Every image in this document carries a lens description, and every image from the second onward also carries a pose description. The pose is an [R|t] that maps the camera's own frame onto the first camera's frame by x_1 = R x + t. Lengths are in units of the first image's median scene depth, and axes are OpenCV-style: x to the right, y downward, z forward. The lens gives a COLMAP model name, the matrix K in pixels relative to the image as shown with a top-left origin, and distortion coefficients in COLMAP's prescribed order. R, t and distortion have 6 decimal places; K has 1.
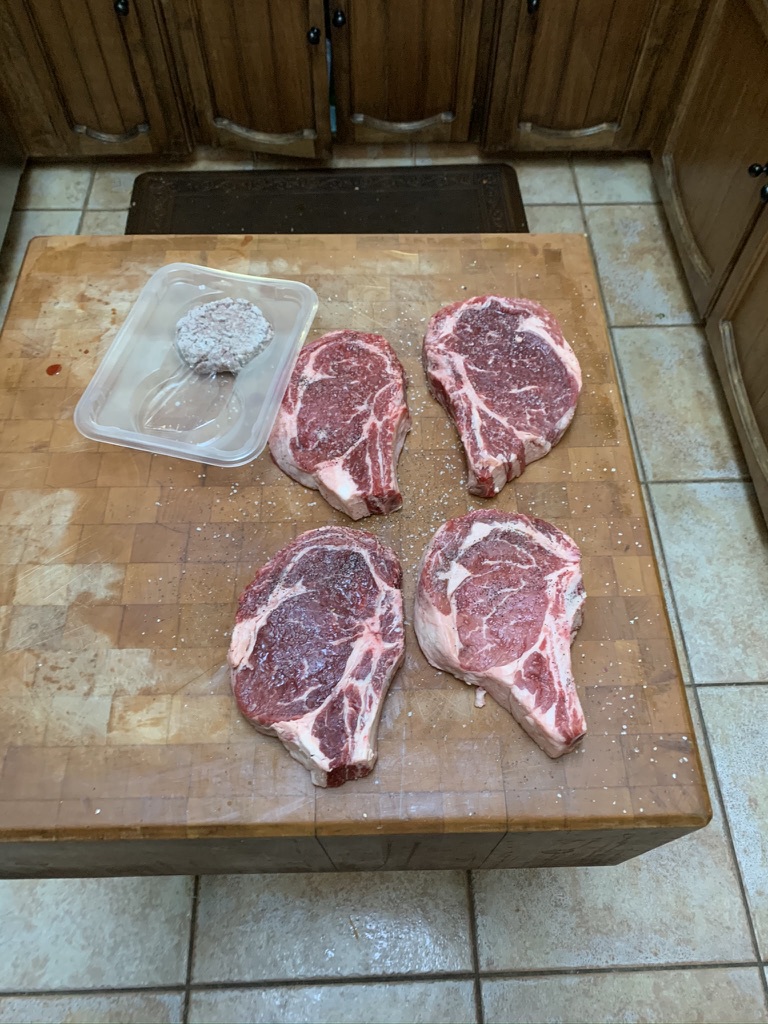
lens RADIAL K [[782.8, 0, 391.9], [0, 782.8, 502.1], [0, 0, 1]] dist [0.026479, -0.007988]
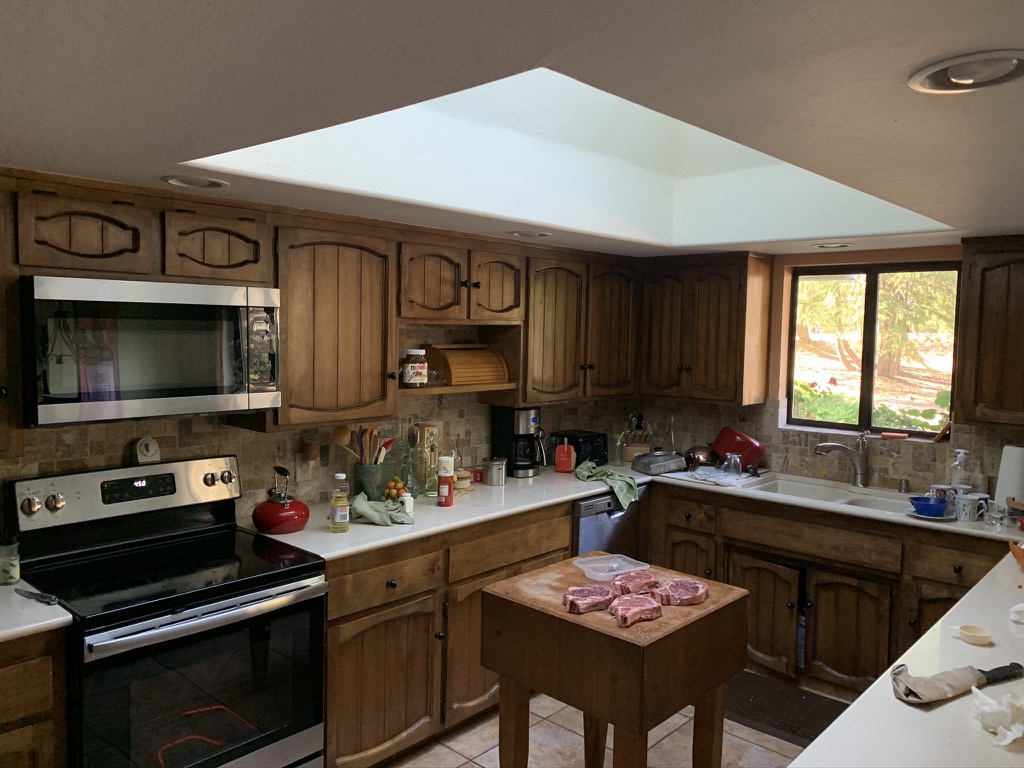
lens RADIAL K [[782.8, 0, 512.3], [0, 782.8, 383.5], [0, 0, 1]] dist [0.026479, -0.007988]
pose [[0.722616, 0.049686, -0.689462, 1.835431], [-0.597599, 0.546203, -0.586973, 1.706654], [0.347422, 0.836178, 0.424387, -1.365473]]
